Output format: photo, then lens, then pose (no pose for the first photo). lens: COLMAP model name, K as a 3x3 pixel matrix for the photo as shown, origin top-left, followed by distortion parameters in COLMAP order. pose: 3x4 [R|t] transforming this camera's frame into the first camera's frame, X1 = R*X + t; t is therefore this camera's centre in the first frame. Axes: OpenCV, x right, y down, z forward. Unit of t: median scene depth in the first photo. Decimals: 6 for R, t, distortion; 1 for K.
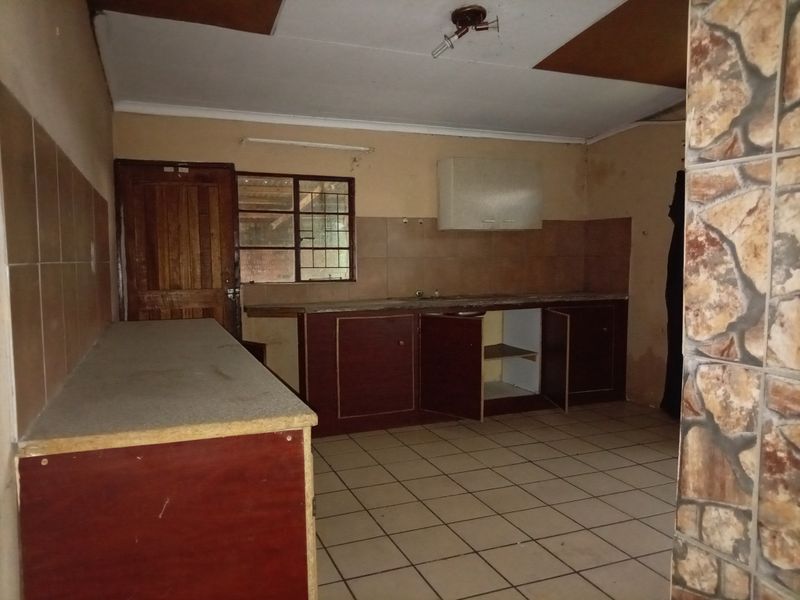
lens RADIAL K [[595.8, 0, 400.0], [0, 595.8, 300.0], [0, 0, 1]] dist [0.040704, -0.082558]
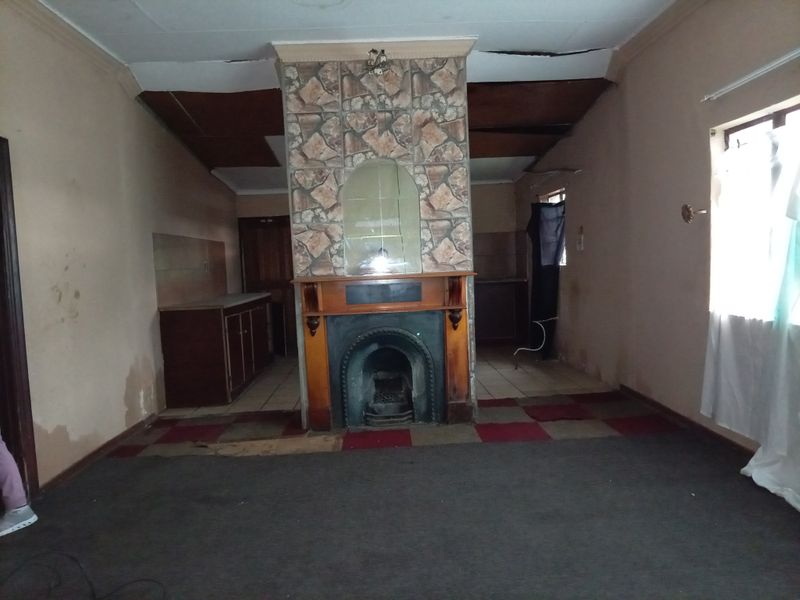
lens RADIAL K [[595.8, 0, 400.0], [0, 595.8, 300.0], [0, 0, 1]] dist [0.040704, -0.082558]
pose [[0.938723, -0.008775, -0.344561, 0.713600], [0.011165, 0.999925, 0.004951, 0.044711], [0.344492, -0.008494, 0.938751, -0.716110]]
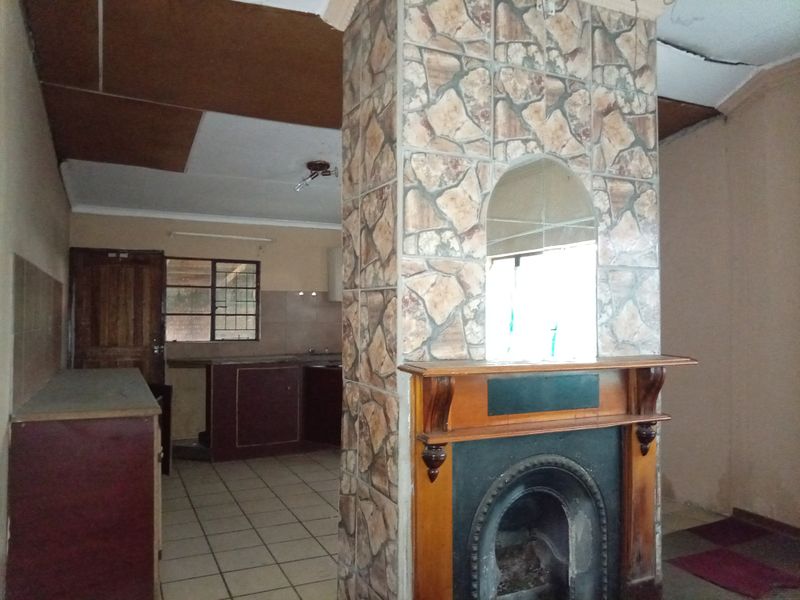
lens RADIAL K [[595.8, 0, 400.0], [0, 595.8, 300.0], [0, 0, 1]] dist [0.040704, -0.082558]
pose [[0.998049, 0.012900, 0.061090, 0.160659], [-0.006832, 0.995112, -0.098513, 0.006395], [-0.062062, 0.097903, 0.993259, -0.326976]]
